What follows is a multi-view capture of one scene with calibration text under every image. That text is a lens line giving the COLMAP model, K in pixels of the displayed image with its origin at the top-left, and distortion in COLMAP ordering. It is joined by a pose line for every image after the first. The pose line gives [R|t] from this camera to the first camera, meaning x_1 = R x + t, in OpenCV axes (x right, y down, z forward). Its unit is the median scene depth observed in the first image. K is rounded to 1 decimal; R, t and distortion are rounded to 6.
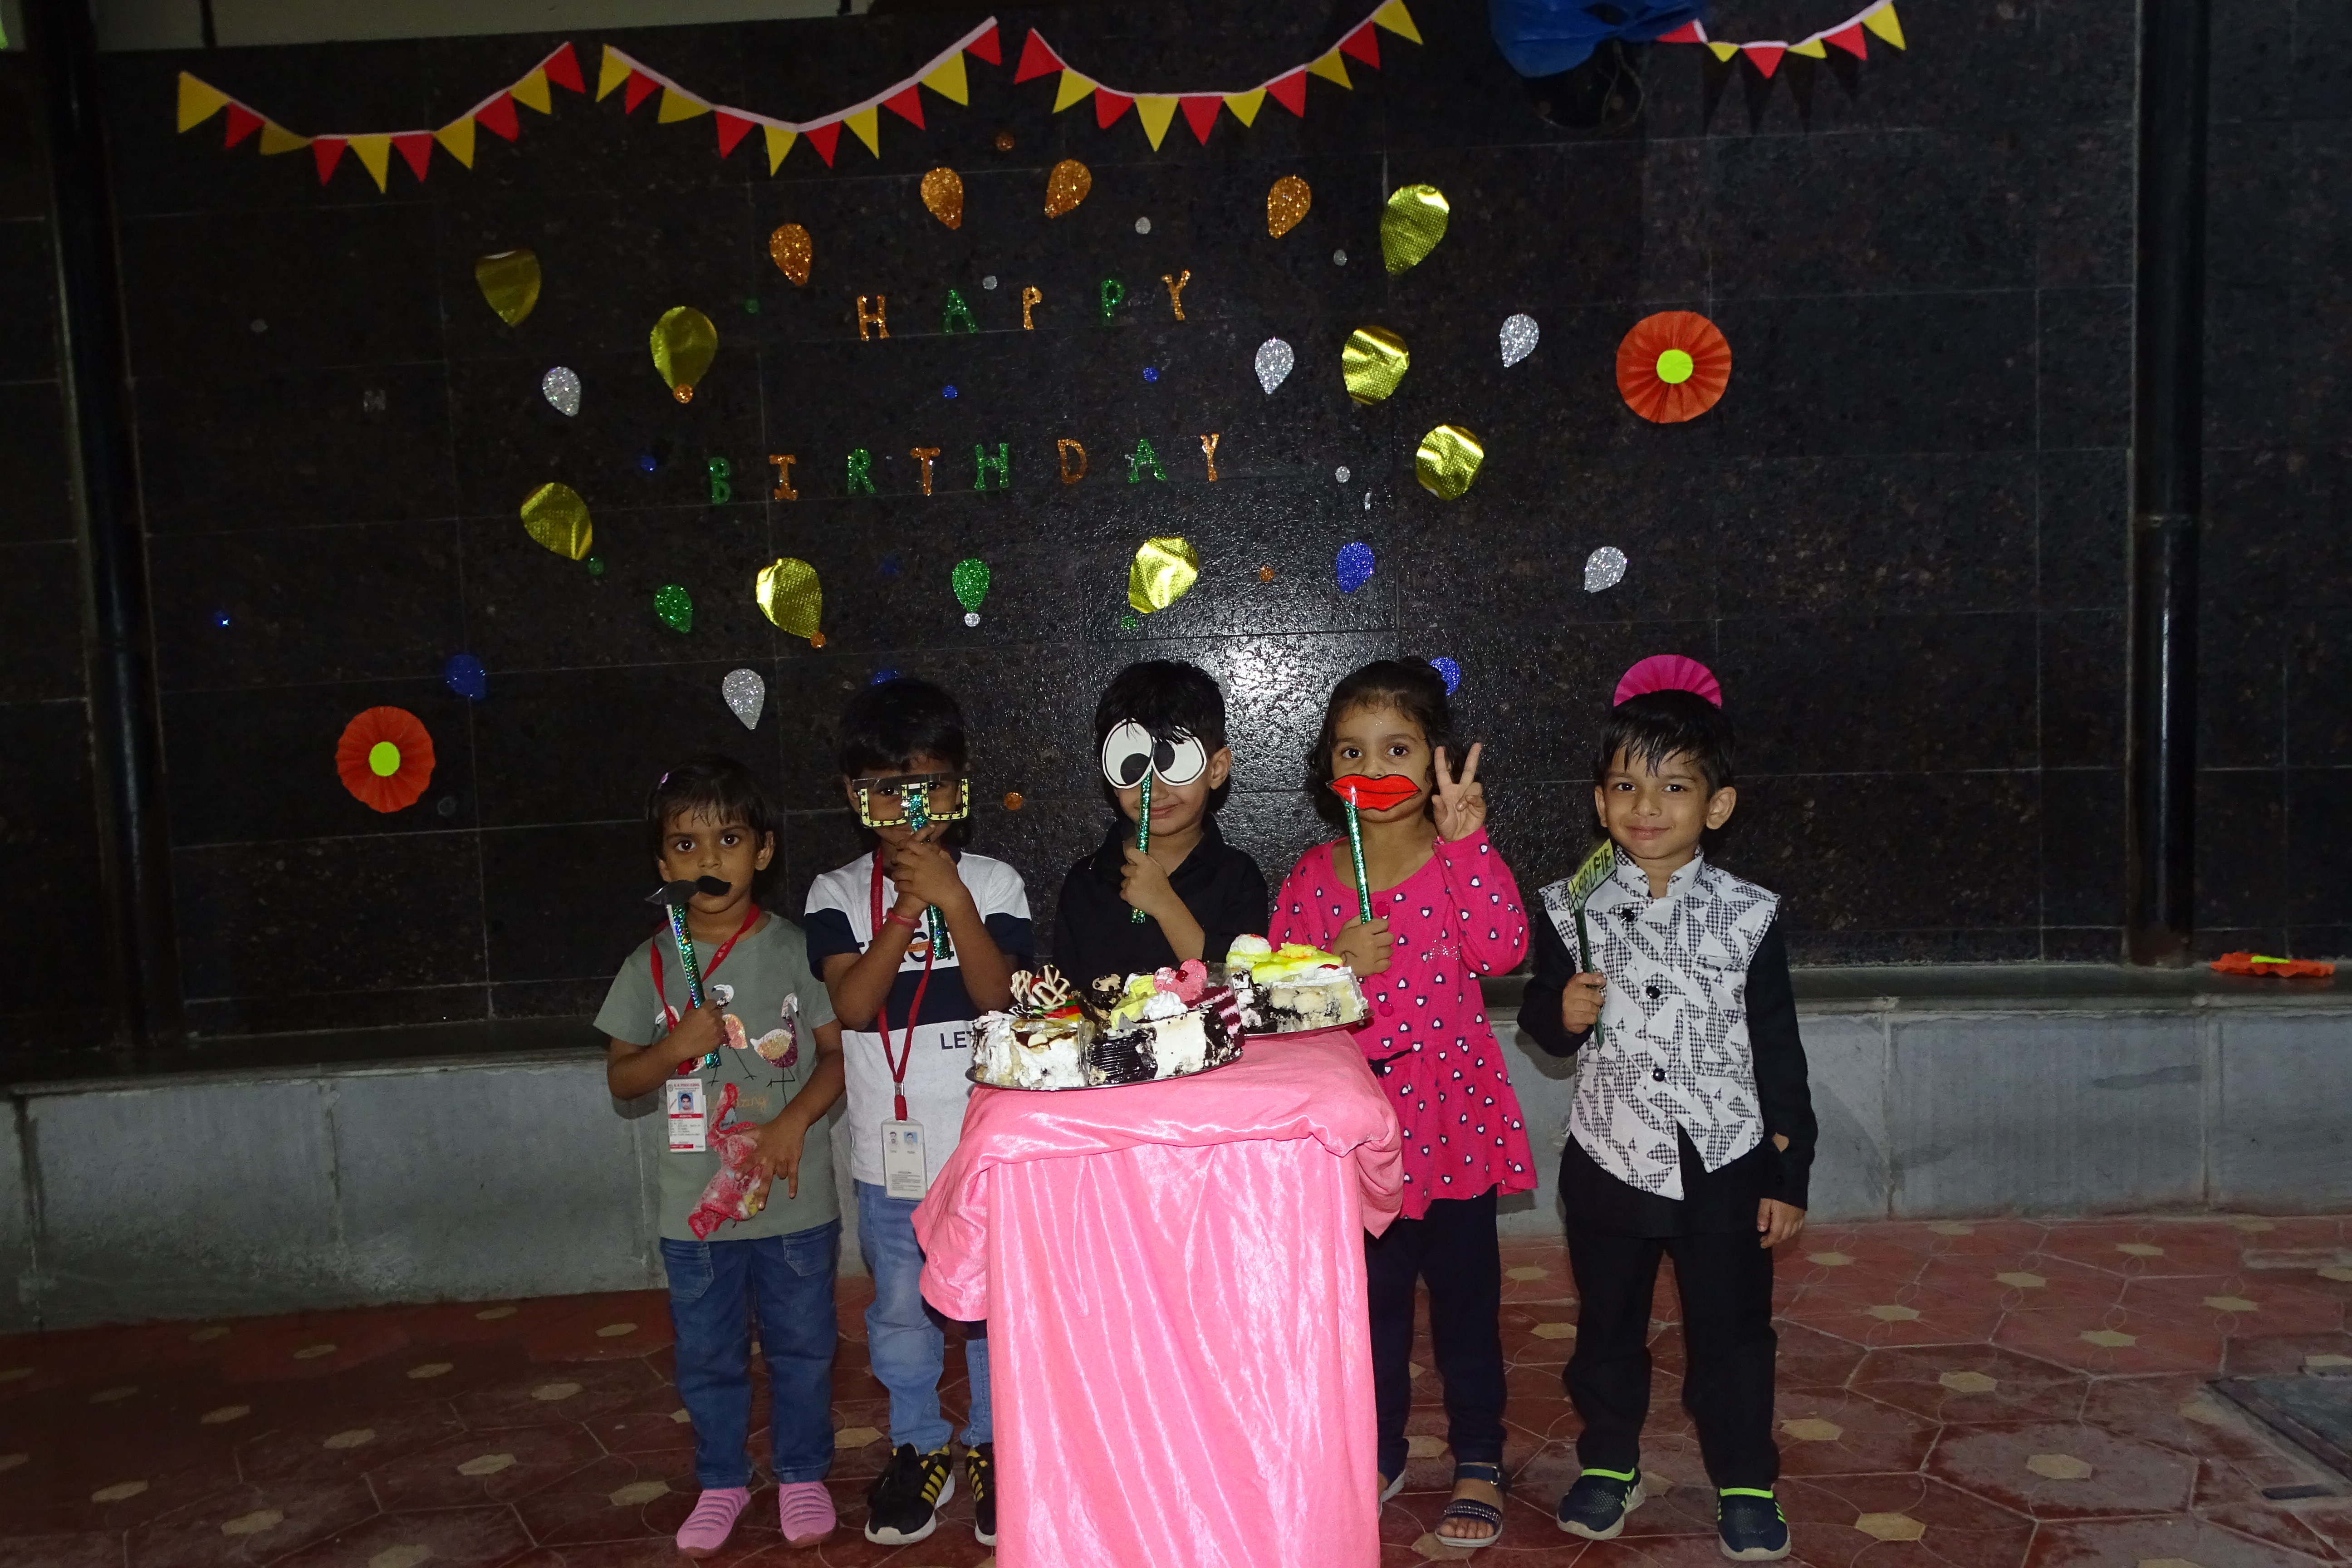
lens RADIAL K [[2126.0, 0, 1184.2], [0, 2126.0, 798.6], [0, 0, 1]] dist [0.057154, -0.047675]
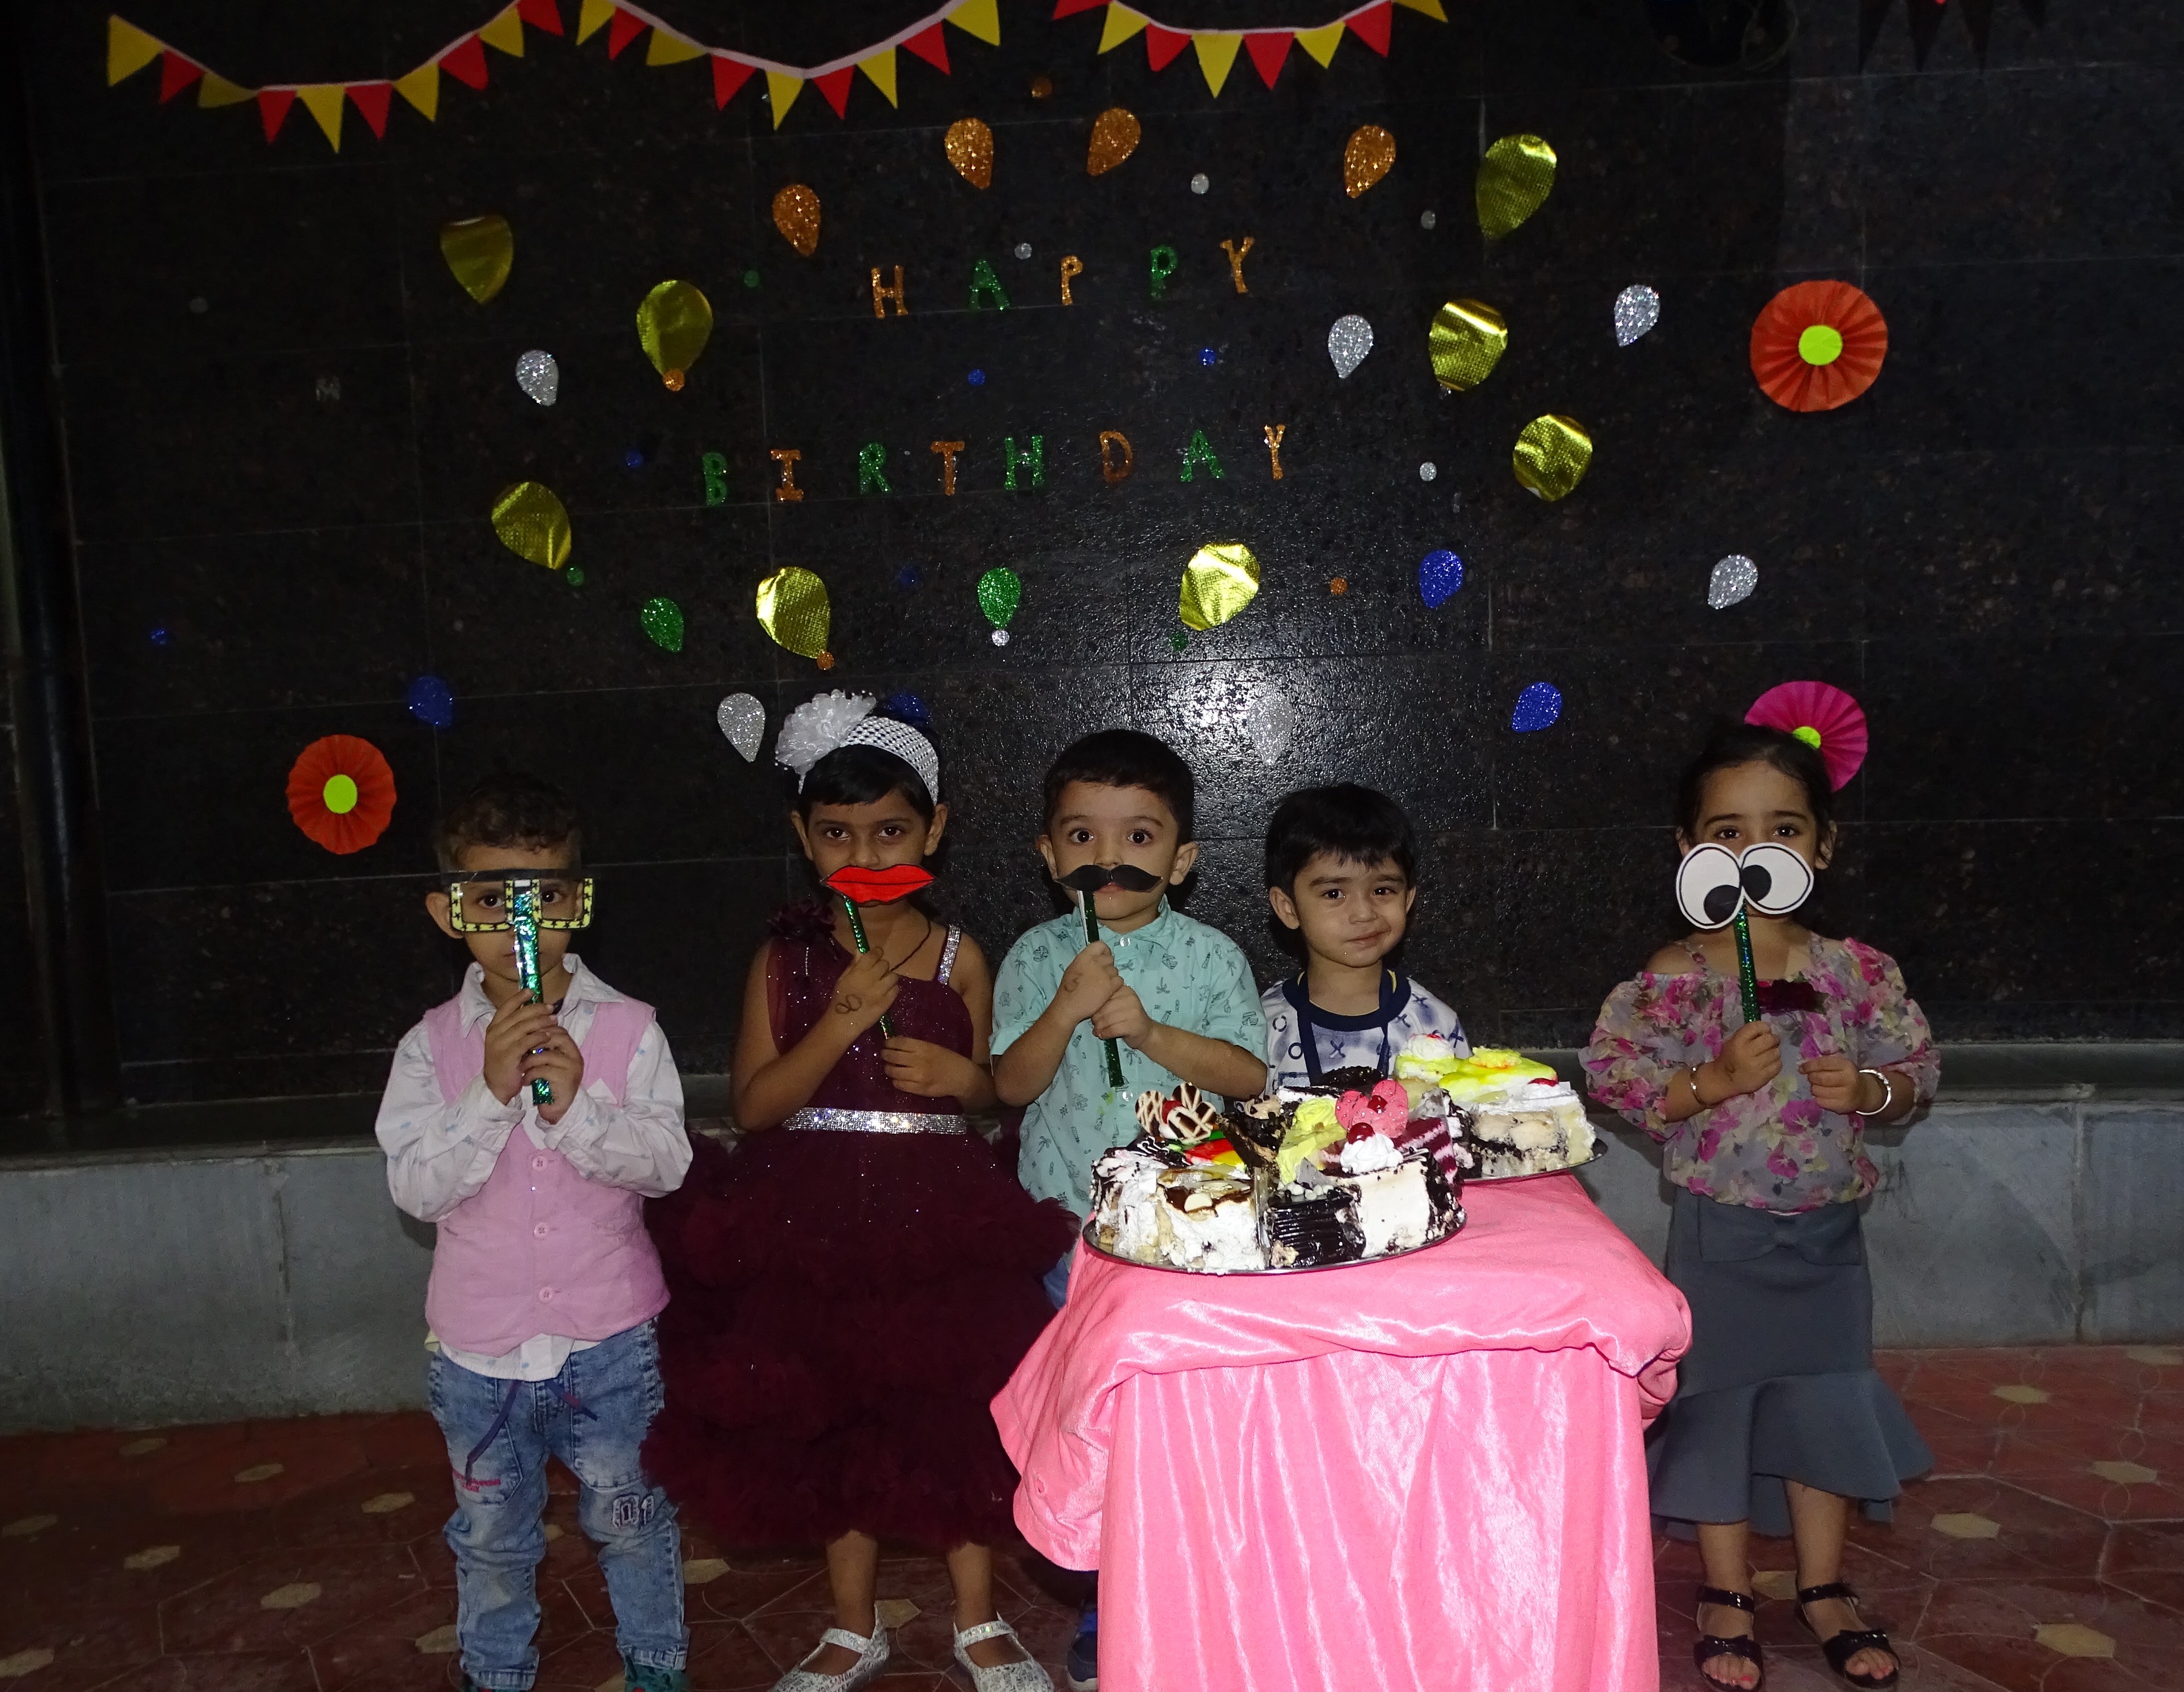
lens RADIAL K [[2118.9, 0, 1087.2], [0, 2118.9, 881.0], [0, 0, 1]] dist [0.031896, 0.012801]
pose [[0.999525, 0.006638, -0.030105, -0.037553], [-0.005966, 0.999732, 0.022350, -0.004216], [0.030245, -0.022160, 0.999297, 0.128980]]
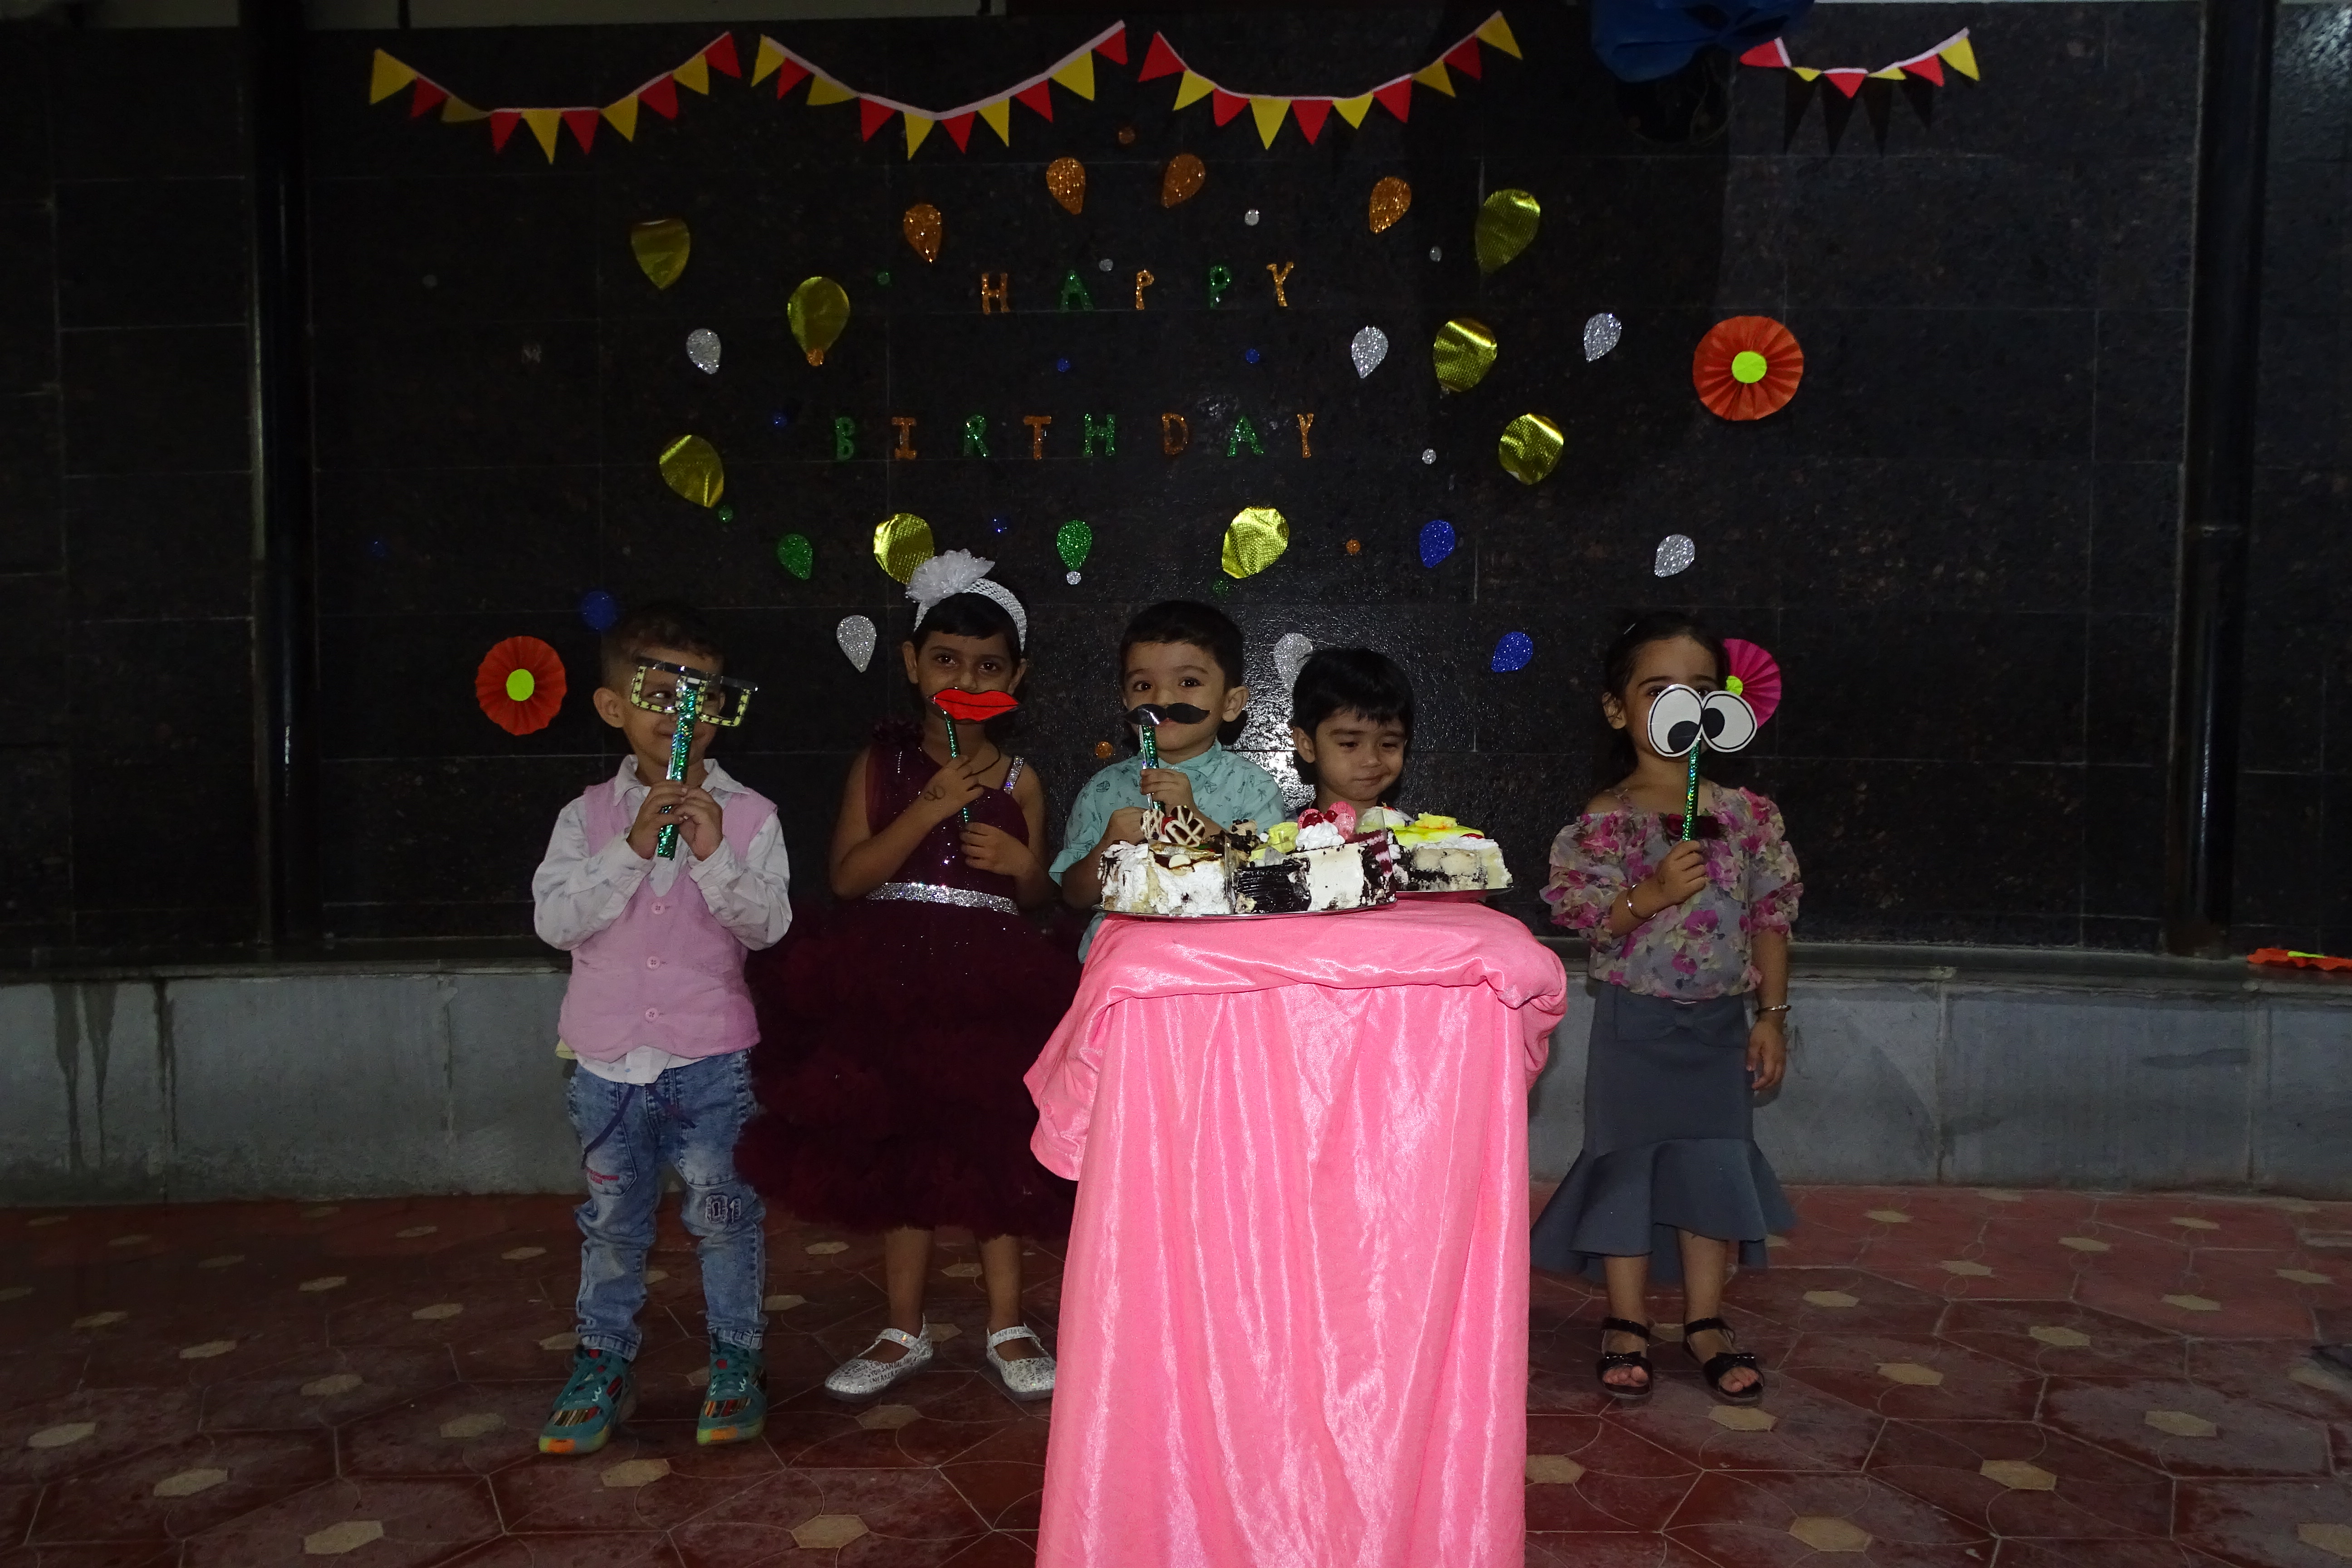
lens RADIAL K [[1800.9, 0, 1178.3], [0, 1800.9, 784.2], [0, 0, 1]] dist [0.020008, 0.002801]
pose [[0.998695, 0.046629, -0.020854, -0.024202], [-0.047316, 0.998309, -0.033766, 0.047056], [0.019244, 0.034708, 0.999212, 0.107932]]
